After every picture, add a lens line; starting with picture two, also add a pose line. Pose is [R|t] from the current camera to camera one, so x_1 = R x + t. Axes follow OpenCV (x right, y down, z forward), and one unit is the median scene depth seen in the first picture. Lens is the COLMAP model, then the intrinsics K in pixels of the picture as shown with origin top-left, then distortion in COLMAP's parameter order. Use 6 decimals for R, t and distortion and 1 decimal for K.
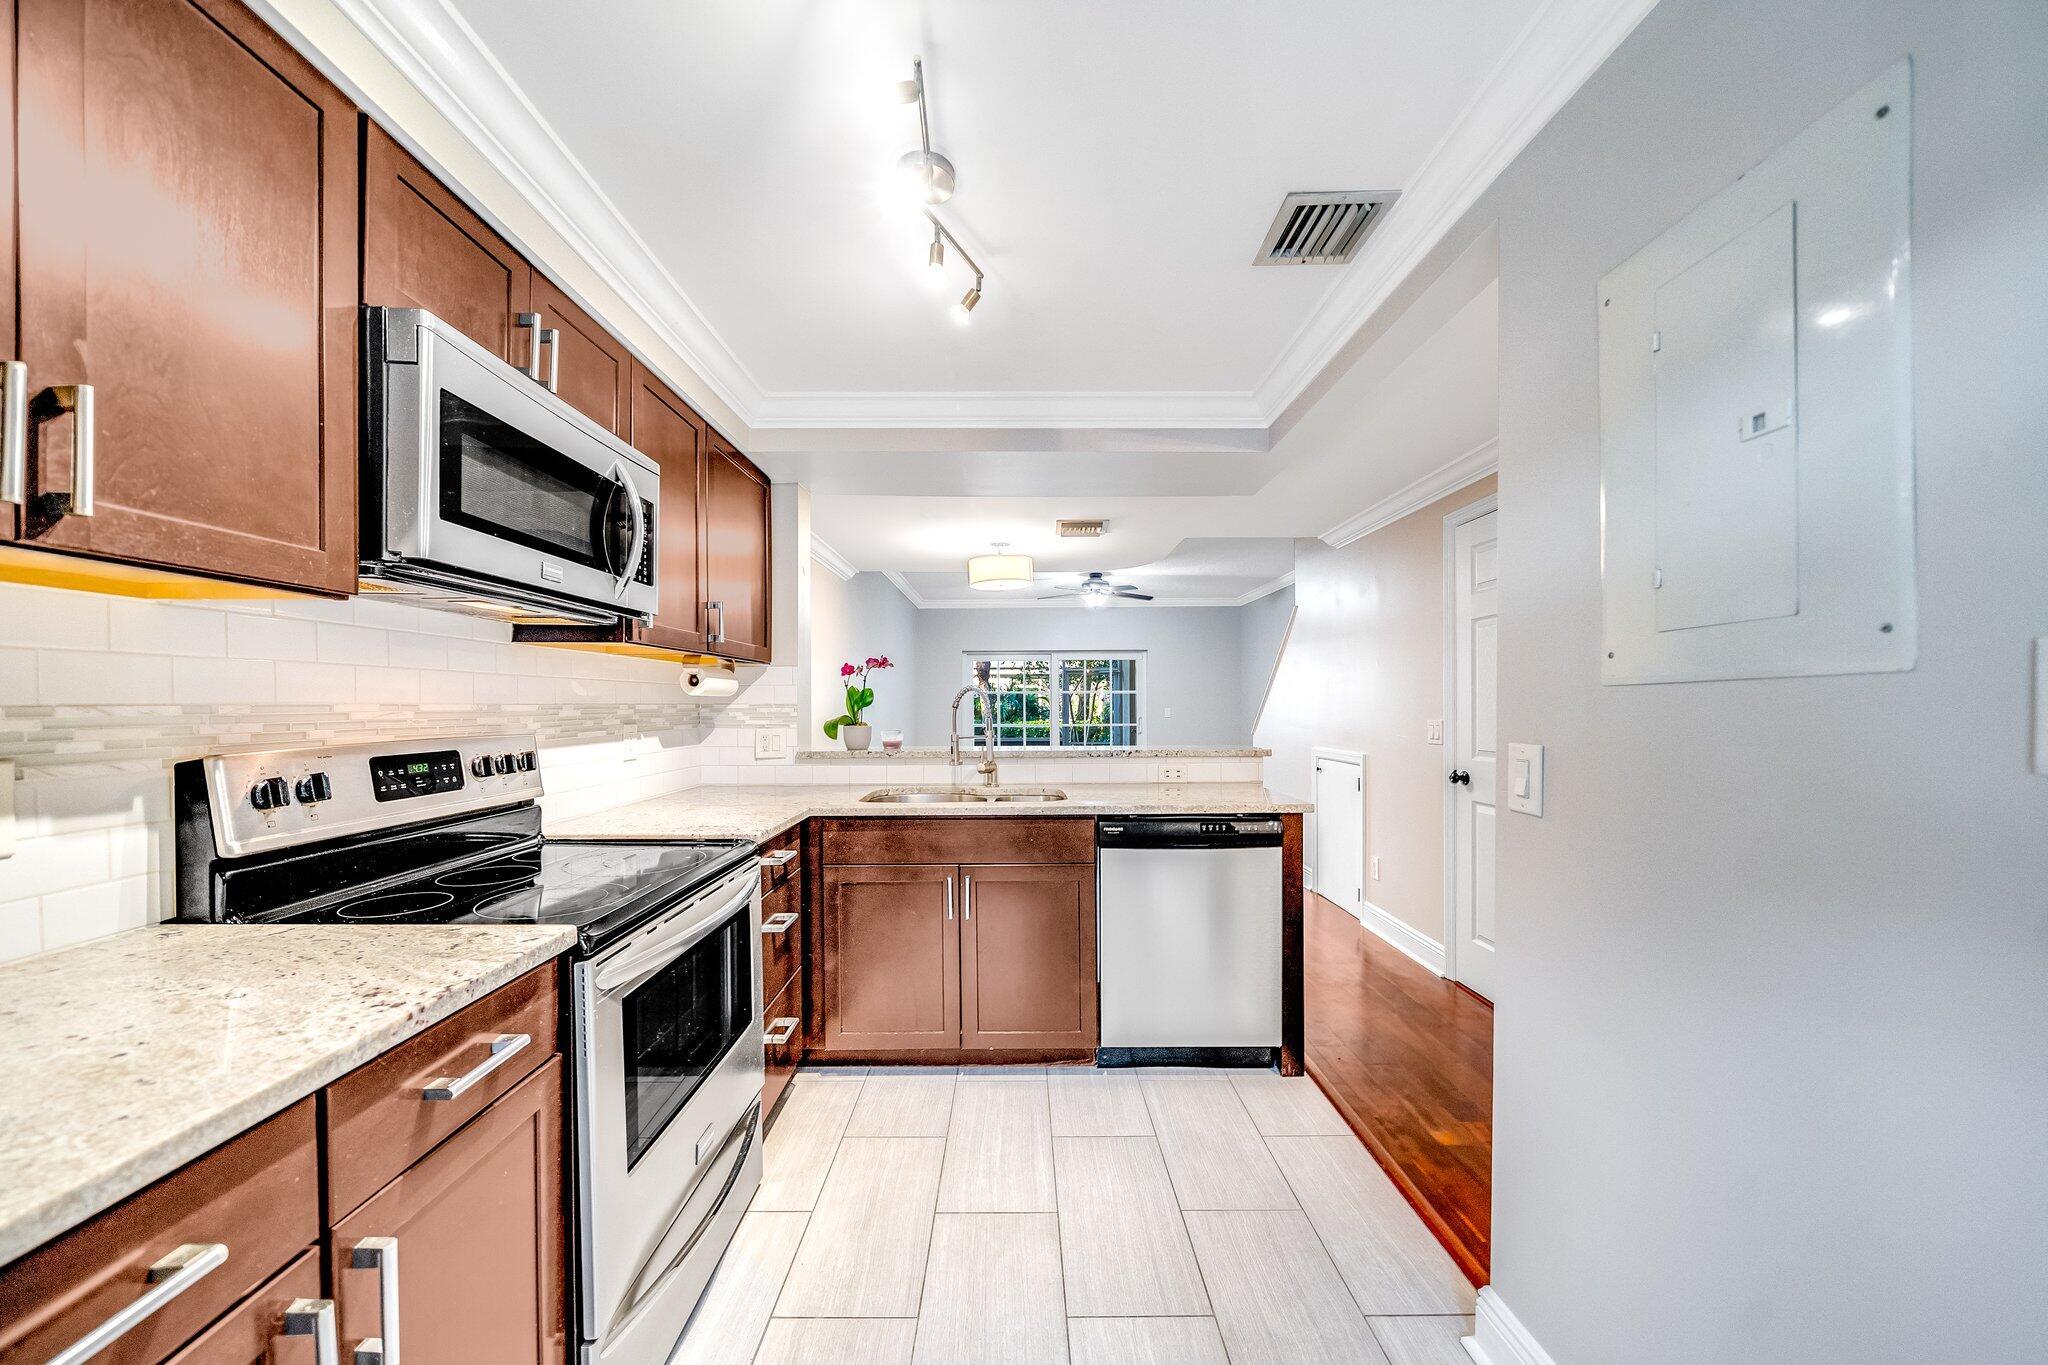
lens RADIAL K [[716.7, 0, 1025.4], [0, 716.7, 697.8], [0, 0, 1]] dist [-0.000275, 0.000000]
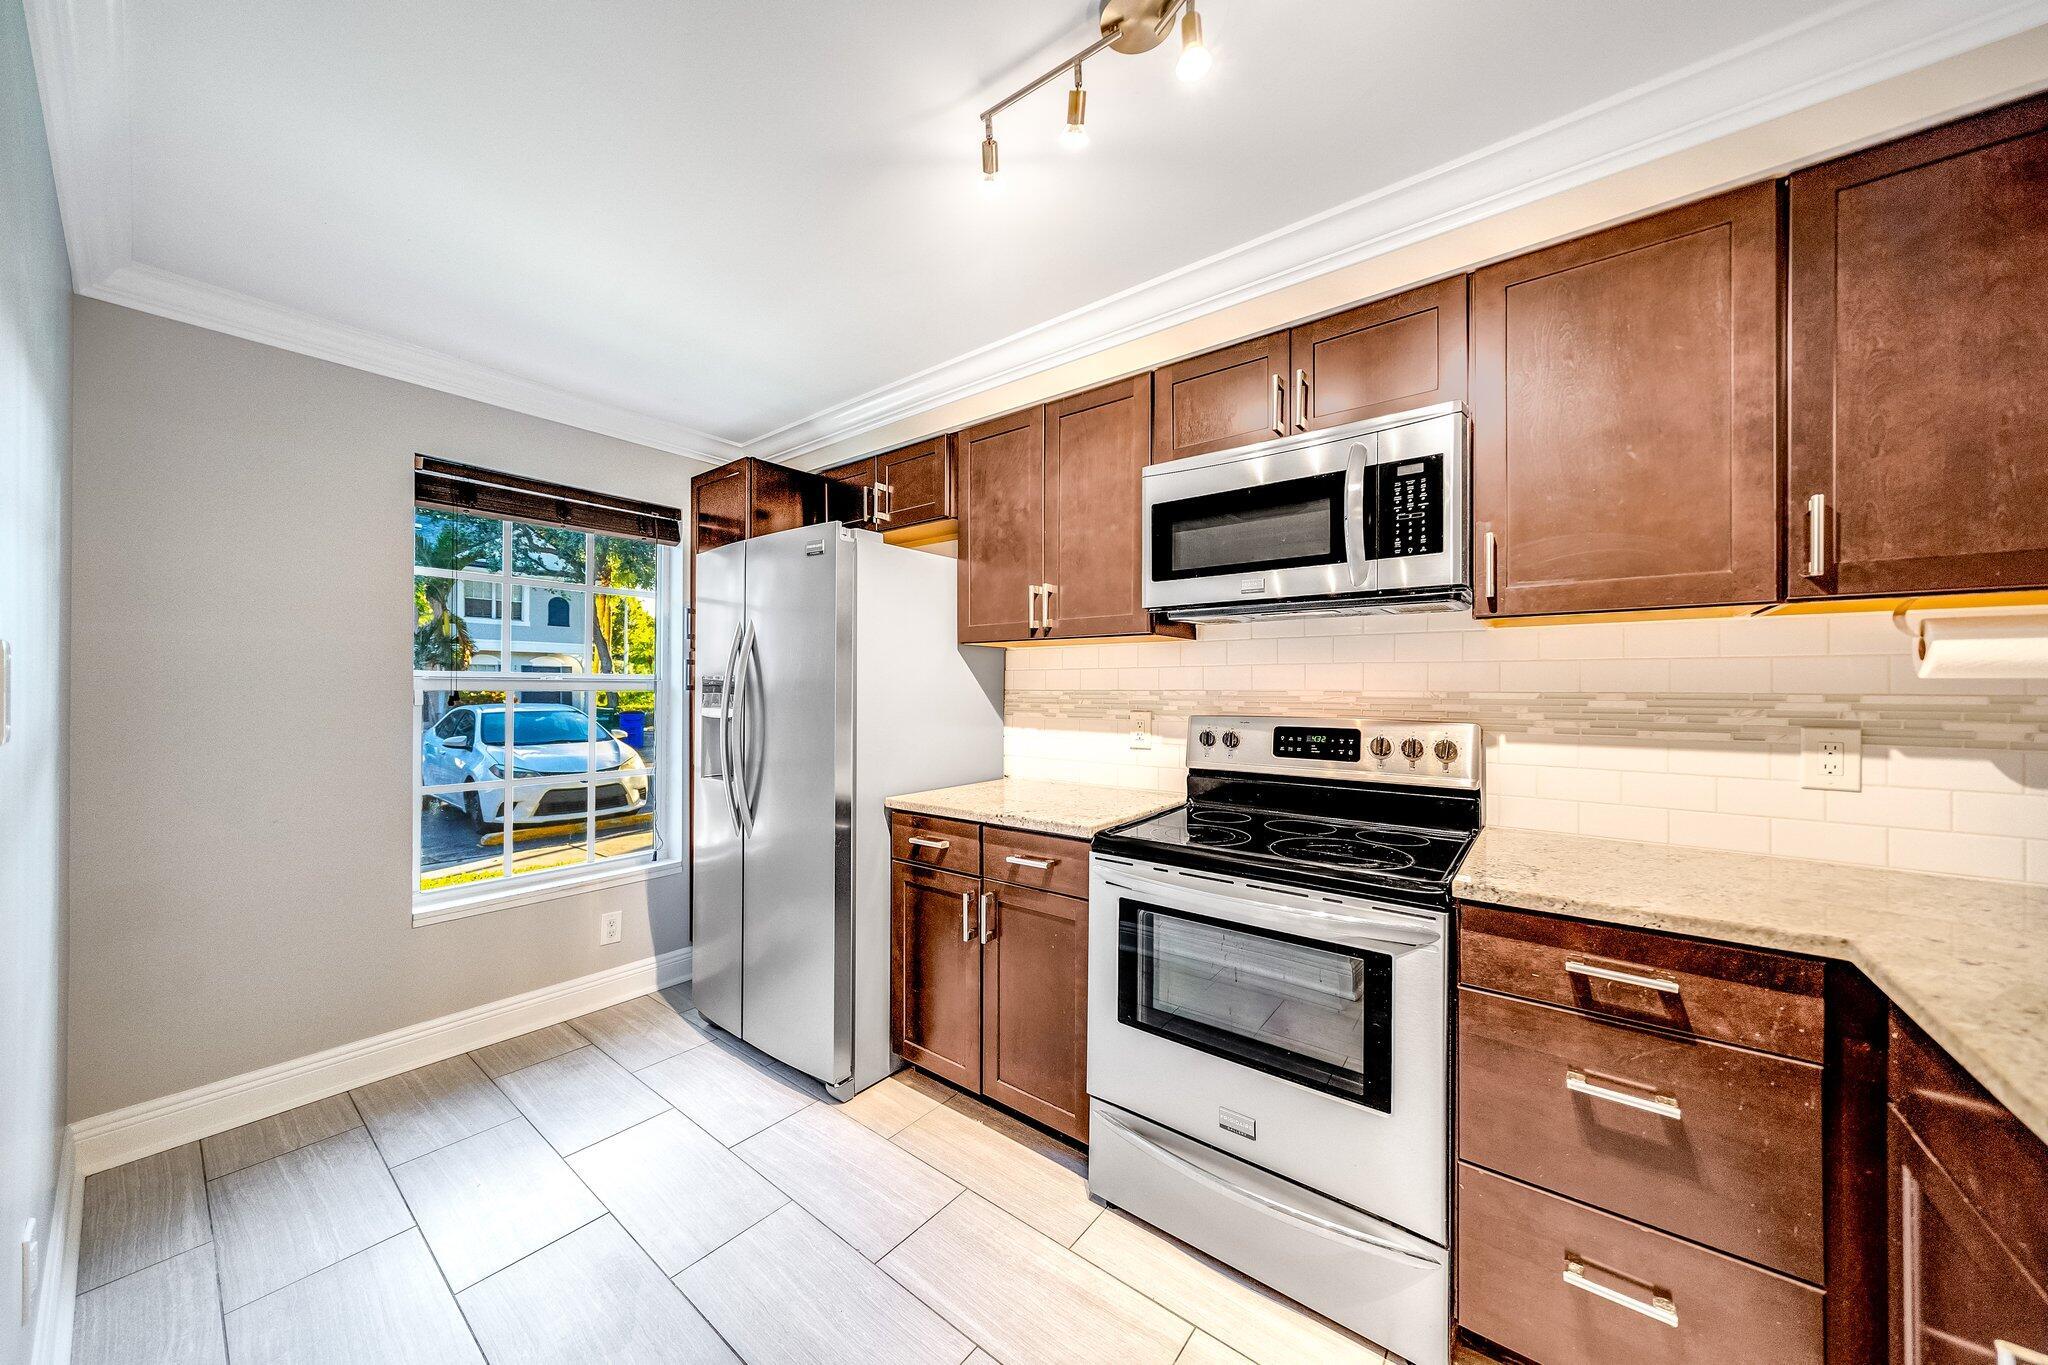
lens RADIAL K [[700.2, 0, 1019.5], [0, 700.2, 687.3], [0, 0, 1]] dist [-0.002366, 0.000321]
pose [[-0.624896, -0.000531, -0.780708, 0.515677], [0.002805, 0.999992, -0.002925, 0.004314], [0.780703, -0.004018, -0.624890, 1.370888]]
